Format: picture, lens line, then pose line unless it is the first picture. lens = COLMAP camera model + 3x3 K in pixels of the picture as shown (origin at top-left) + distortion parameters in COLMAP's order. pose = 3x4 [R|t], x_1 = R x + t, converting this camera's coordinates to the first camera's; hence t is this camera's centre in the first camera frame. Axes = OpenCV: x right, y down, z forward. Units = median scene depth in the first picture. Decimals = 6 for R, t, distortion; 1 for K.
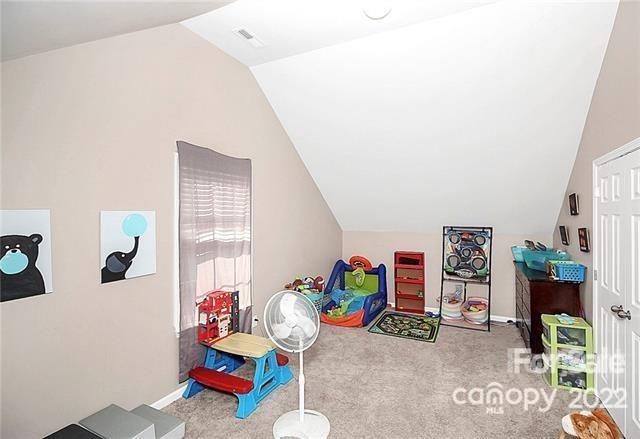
lens RADIAL K [[329.9, 0, 320.1], [0, 329.9, 216.1], [0, 0, 1]] dist [-0.002938, -0.002168]
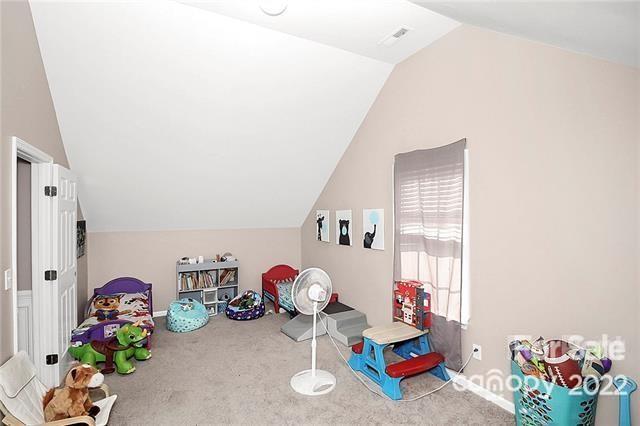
lens RADIAL K [[300.2, 0, 318.7], [0, 300.2, 216.2], [0, 0, 1]] dist [-0.009995, -0.006803]
pose [[-0.556721, 0.011876, -0.830615, 0.694772], [0.005179, 0.999928, 0.010826, 0.002598], [0.830684, 0.001725, -0.556742, 1.326372]]
